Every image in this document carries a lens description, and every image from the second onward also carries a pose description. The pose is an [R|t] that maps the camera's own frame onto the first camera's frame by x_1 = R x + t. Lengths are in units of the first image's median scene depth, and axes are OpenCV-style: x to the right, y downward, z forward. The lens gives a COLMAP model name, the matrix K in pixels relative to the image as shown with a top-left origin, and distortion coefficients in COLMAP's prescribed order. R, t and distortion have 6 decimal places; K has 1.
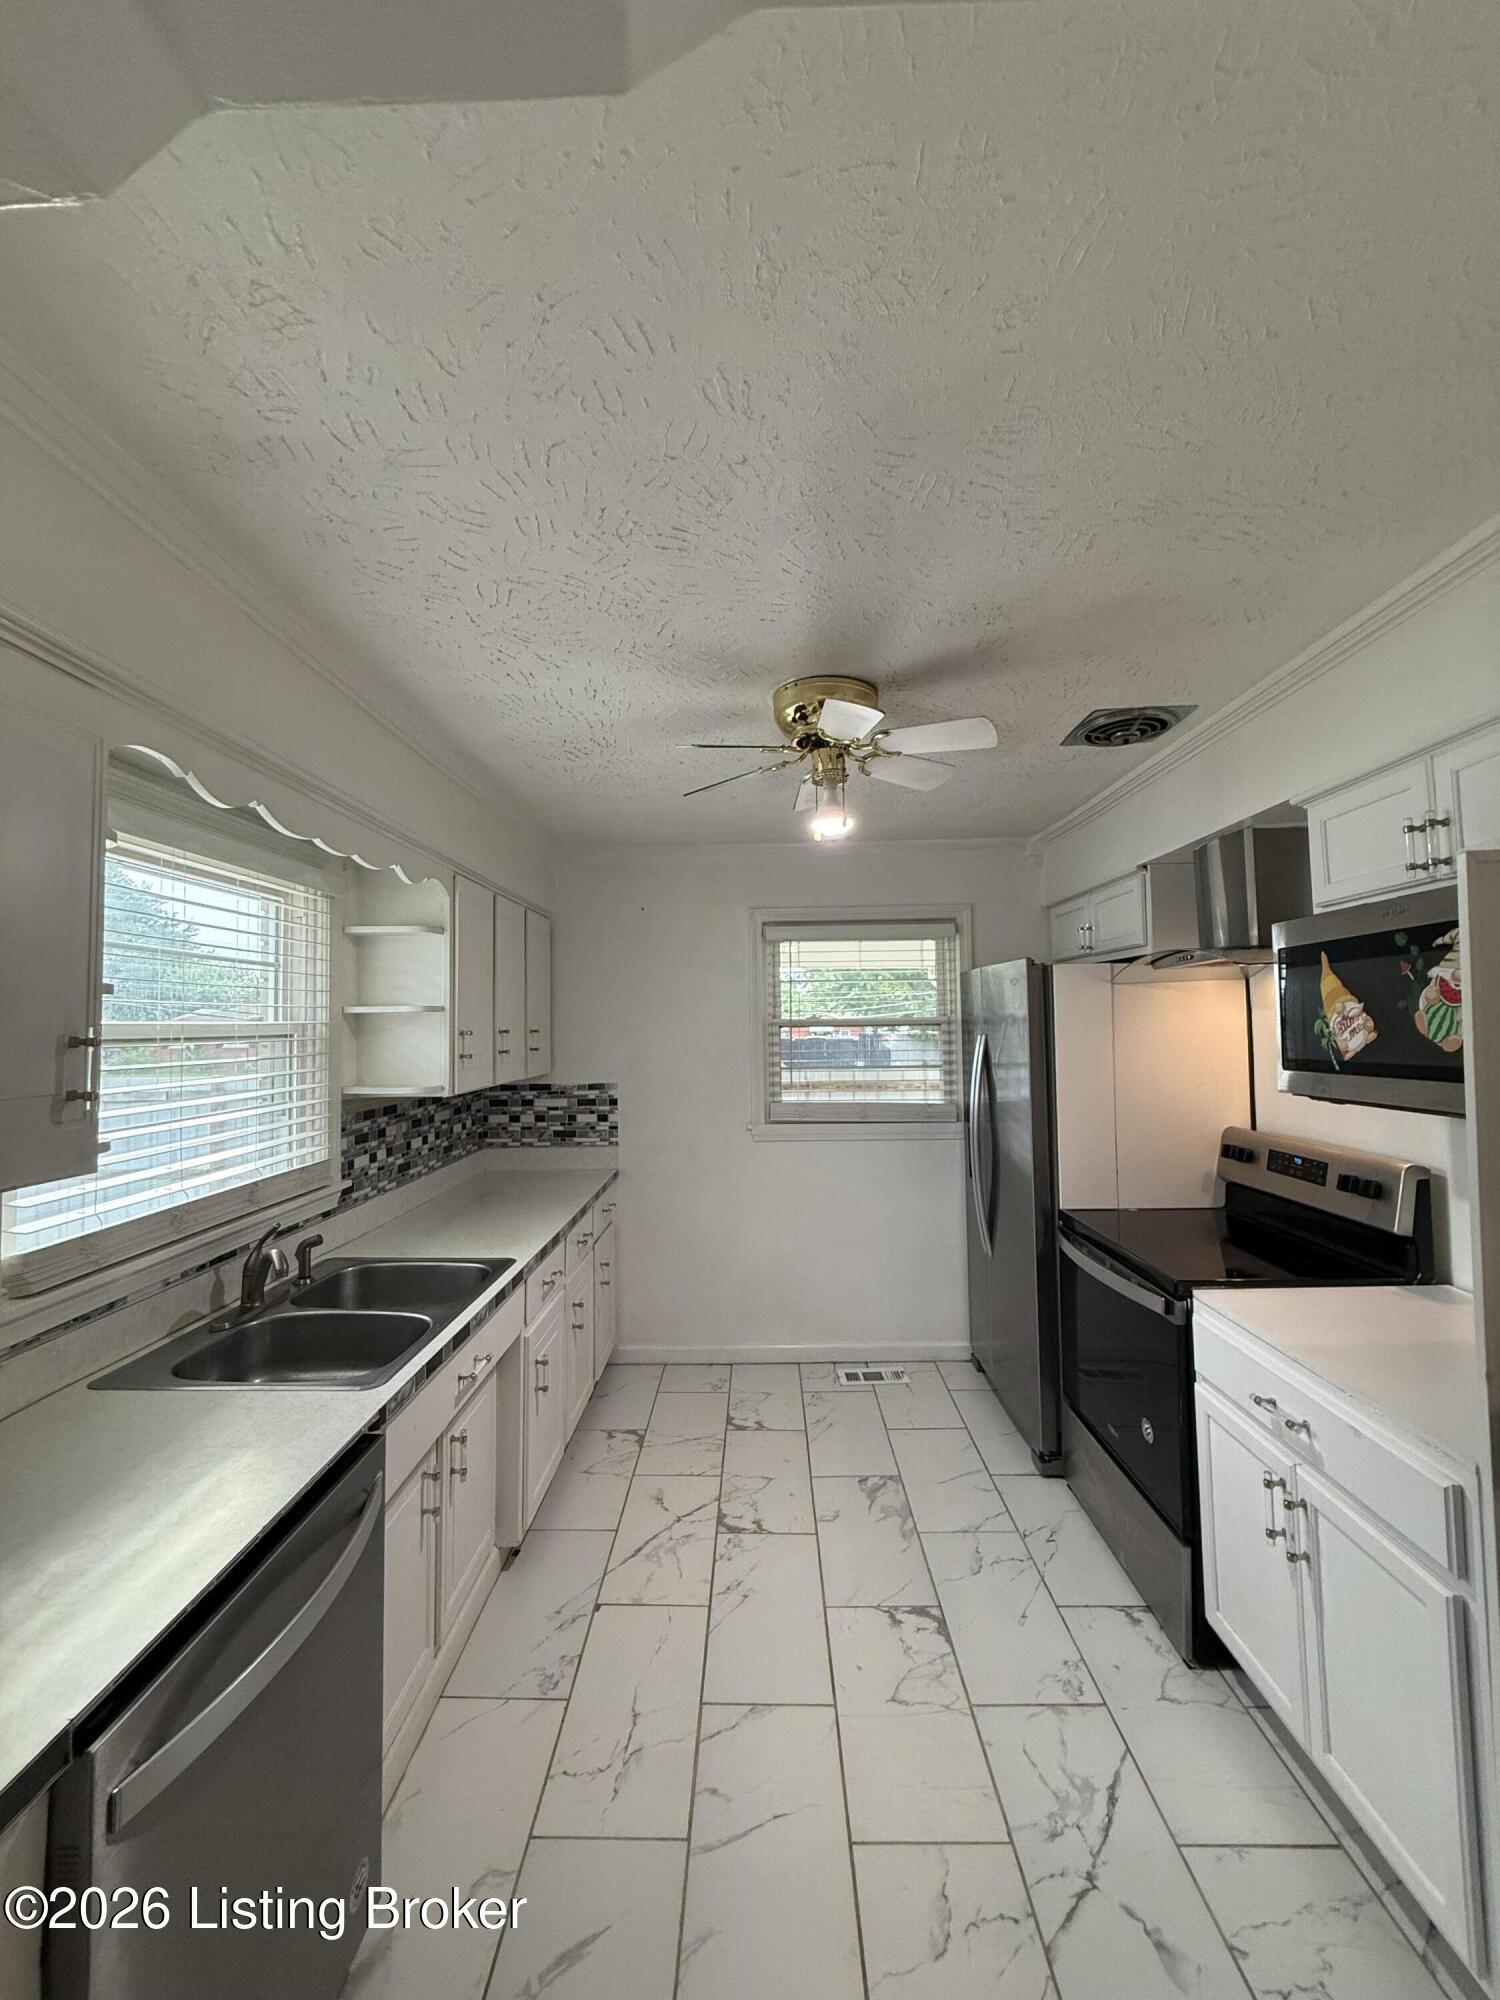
lens RADIAL K [[791.4, 0, 746.7], [0, 791.4, 992.5], [0, 0, 1]] dist [-0.000736, -0.000052]
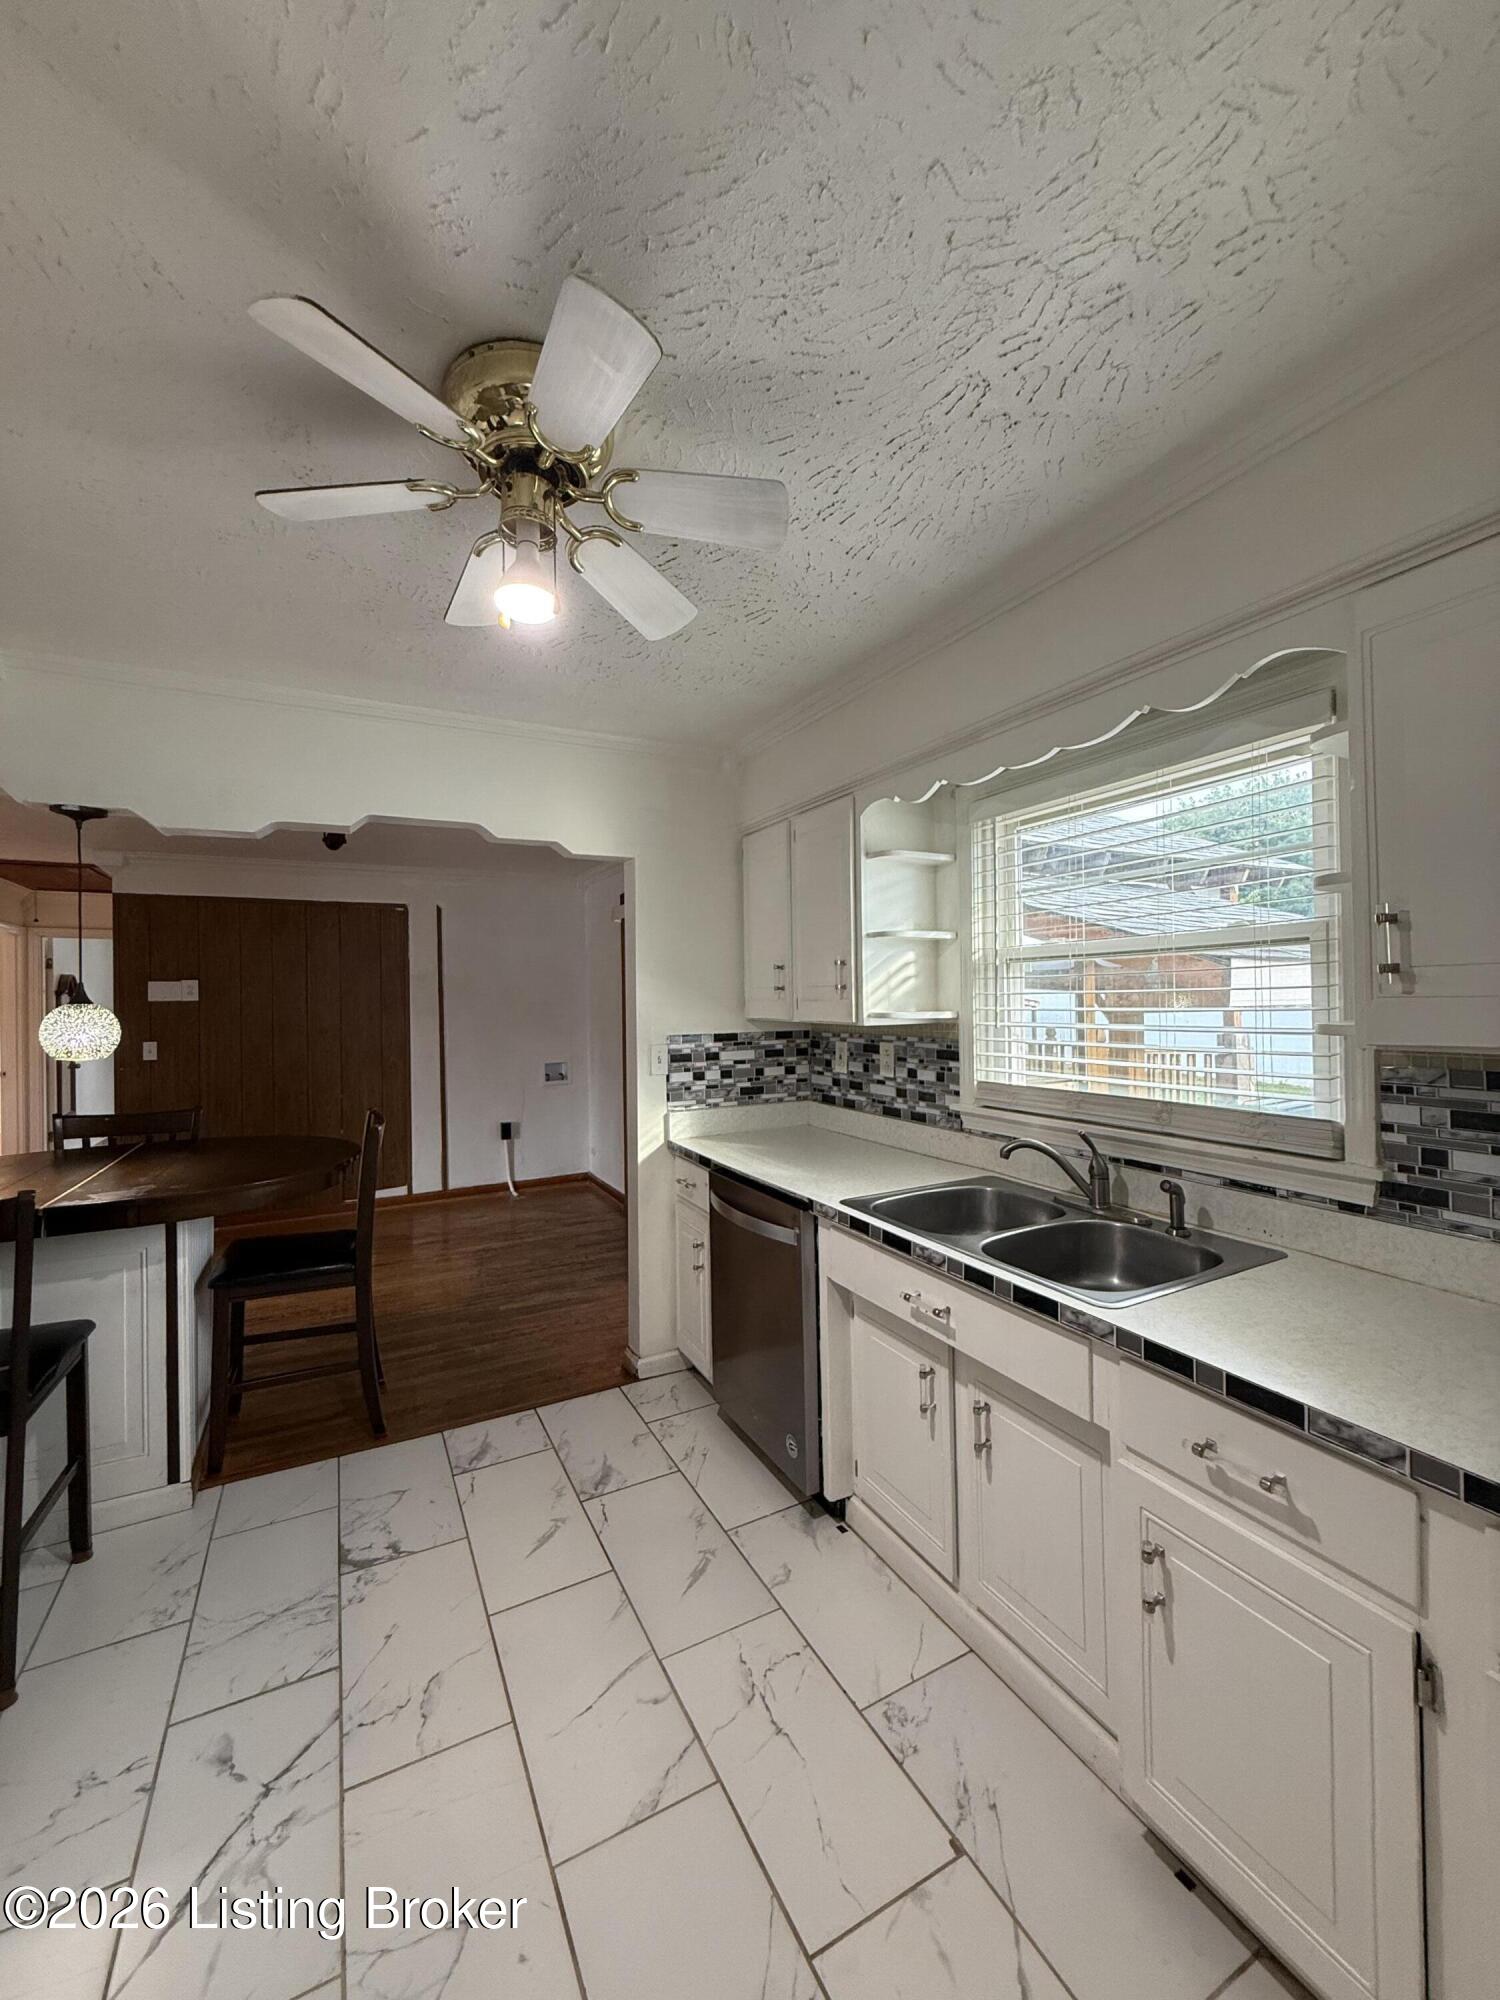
lens RADIAL K [[791.4, 0, 746.7], [0, 791.4, 992.5], [0, 0, 1]] dist [-0.000736, -0.000052]
pose [[-0.875619, 0.021648, -0.482518, 0.214584], [0.046100, 0.998180, -0.038875, 0.102558], [0.480798, -0.056284, -0.875023, 1.317188]]
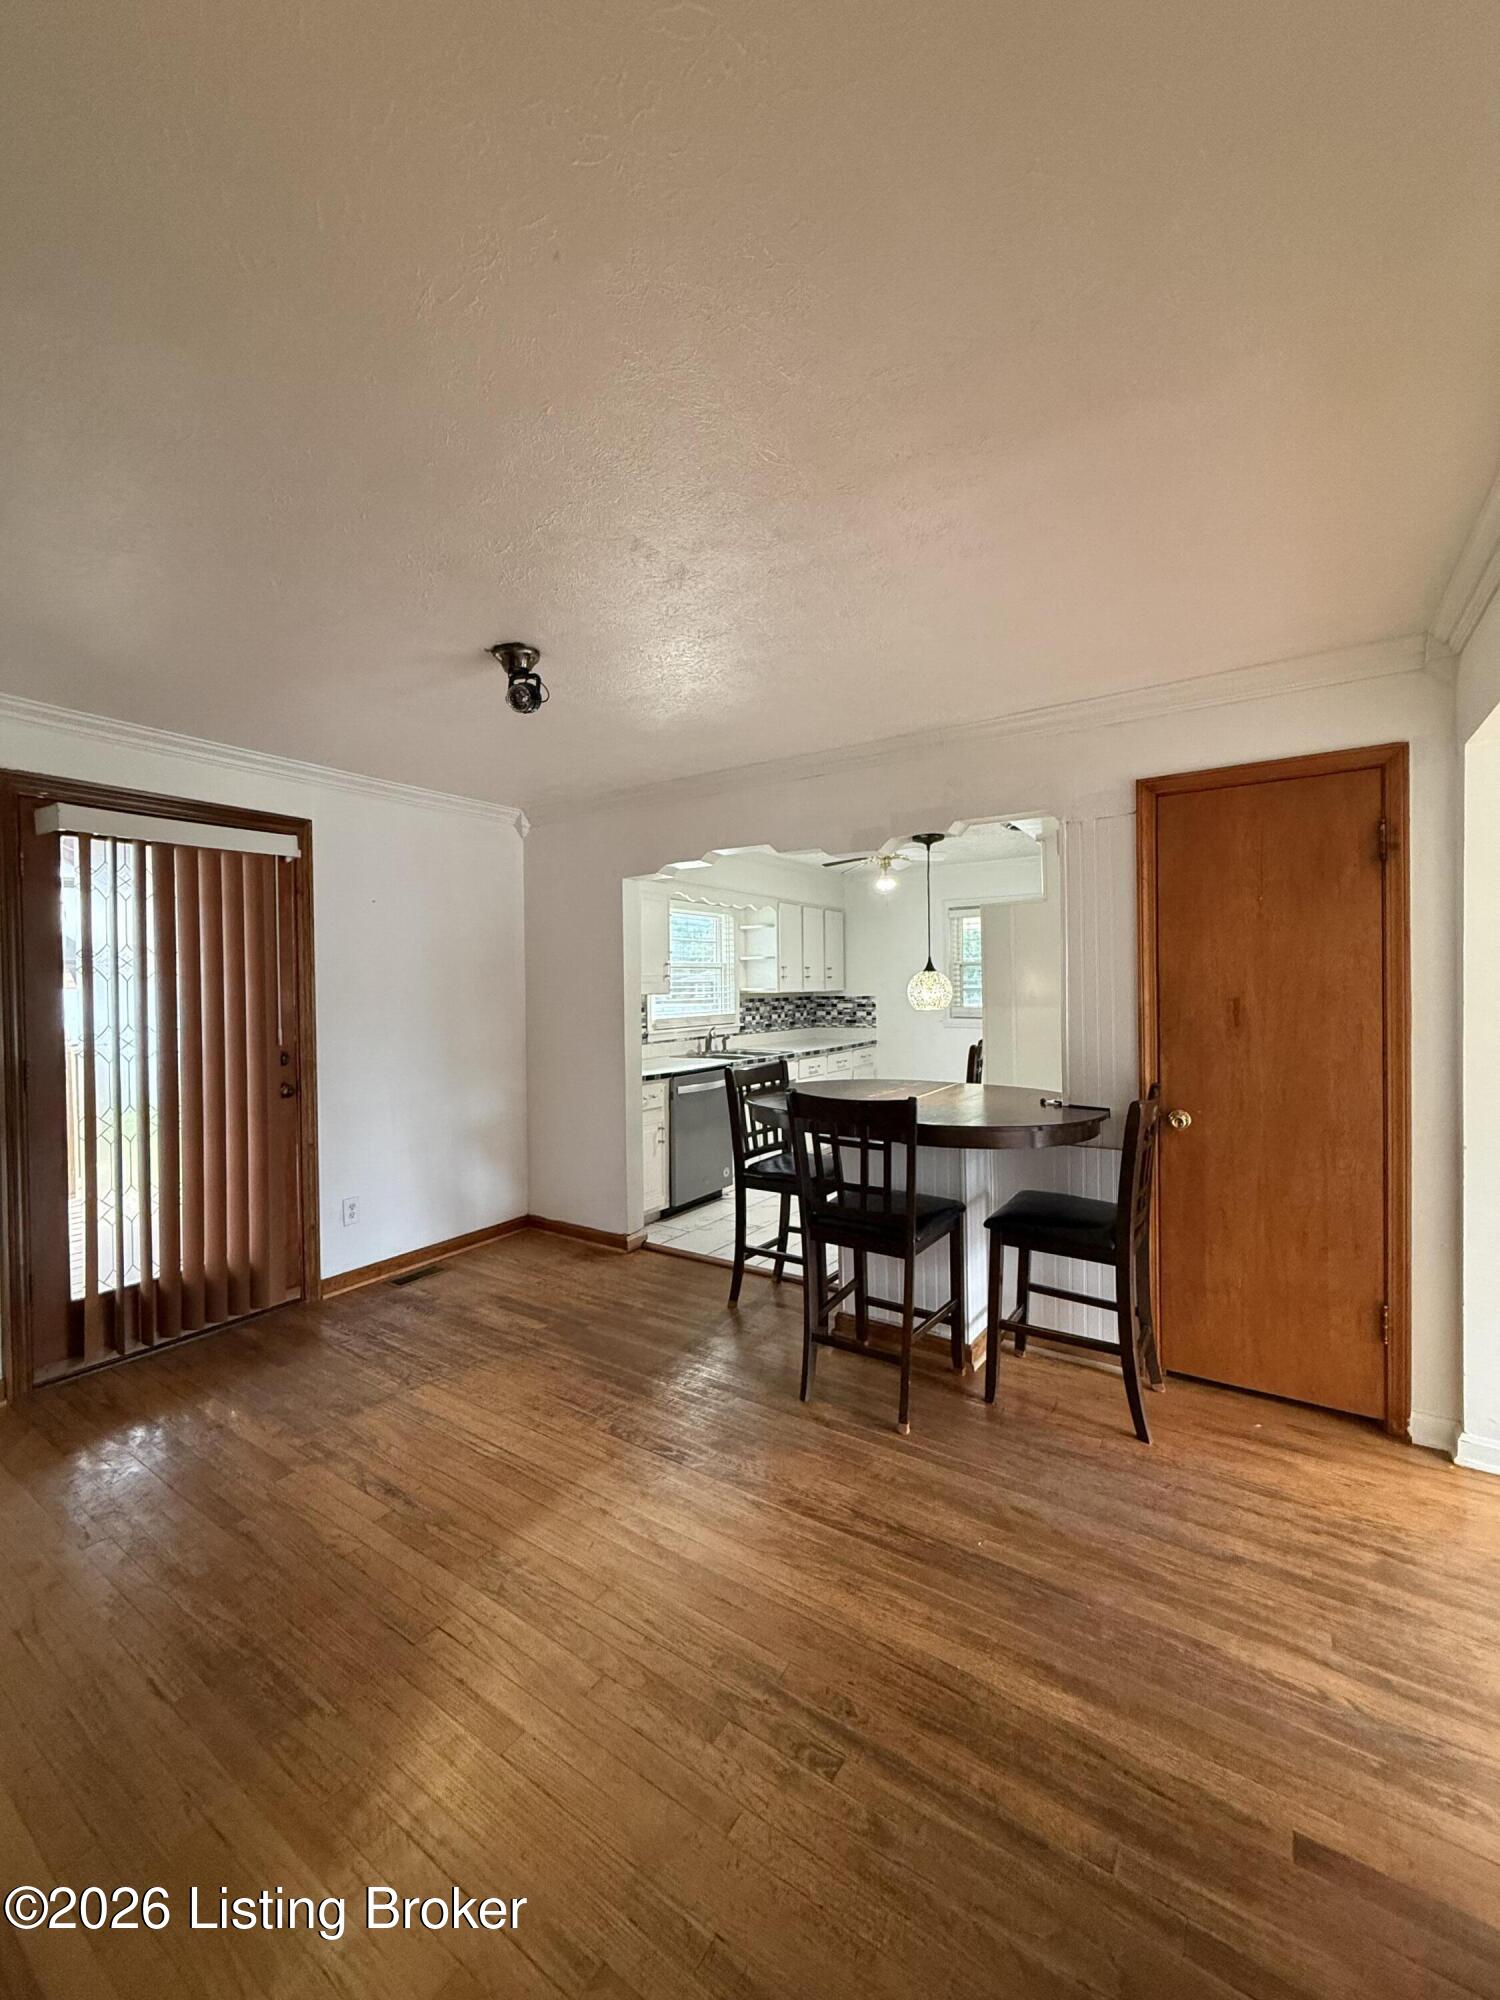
lens RADIAL K [[791.4, 0, 746.7], [0, 791.4, 992.5], [0, 0, 1]] dist [-0.000736, -0.000052]
pose [[0.845340, 0.010150, -0.534132, 0.911595], [0.020320, 0.998485, 0.051134, 0.002384], [0.533842, -0.054080, 0.843853, -1.203659]]
